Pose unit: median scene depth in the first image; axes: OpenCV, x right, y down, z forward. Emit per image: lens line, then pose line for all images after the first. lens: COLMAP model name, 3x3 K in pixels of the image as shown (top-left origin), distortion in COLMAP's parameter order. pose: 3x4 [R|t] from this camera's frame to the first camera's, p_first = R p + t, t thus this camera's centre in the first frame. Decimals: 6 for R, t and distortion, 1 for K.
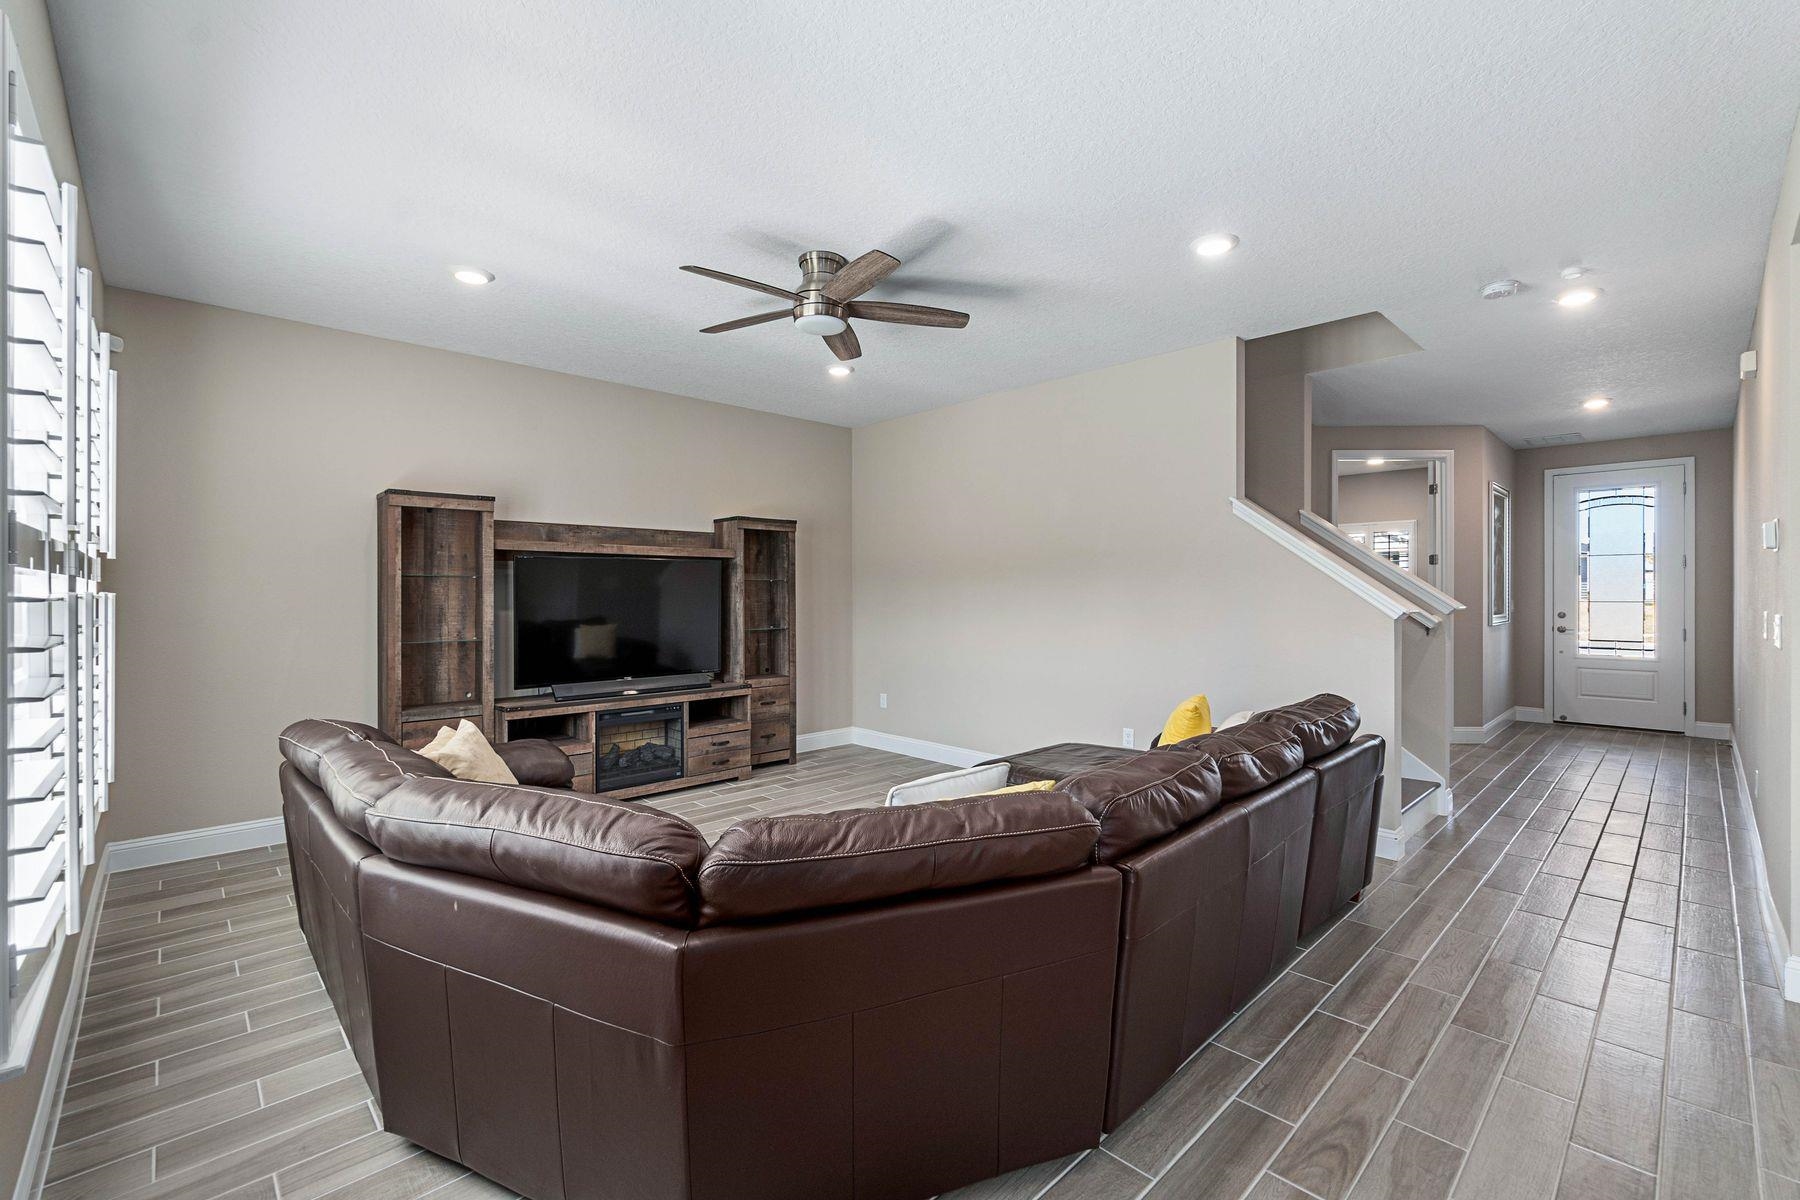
lens RADIAL K [[776.9, 0, 897.6], [0, 776.9, 586.1], [0, 0, 1]] dist [-0.002643, 0.000149]
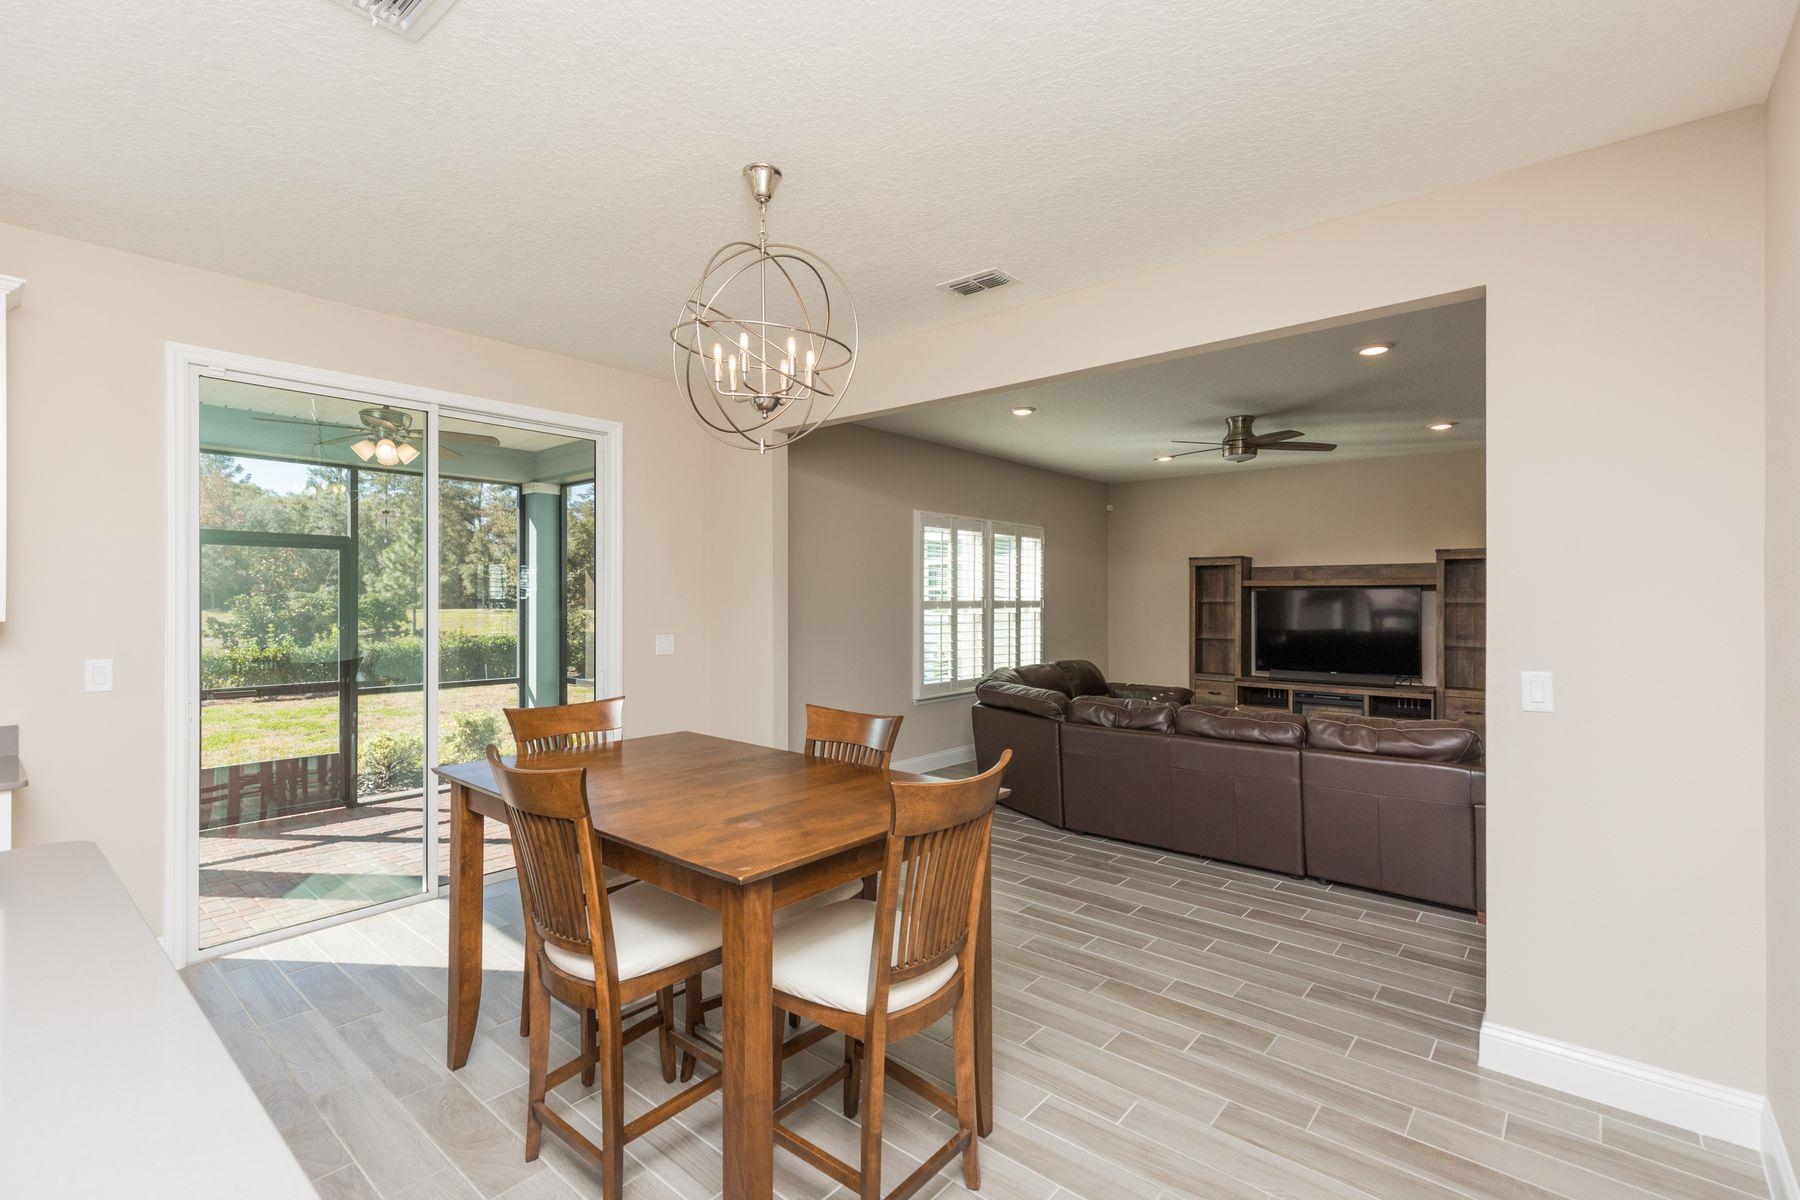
lens RADIAL K [[797.6, 0, 897.9], [0, 797.6, 575.3], [0, 0, 1]] dist [0.050464, -0.000160]
pose [[0.093172, -0.022229, -0.995402, 1.168637], [0.001603, 0.999753, -0.022176, -0.033024], [0.995649, 0.000471, 0.093185, 0.074493]]
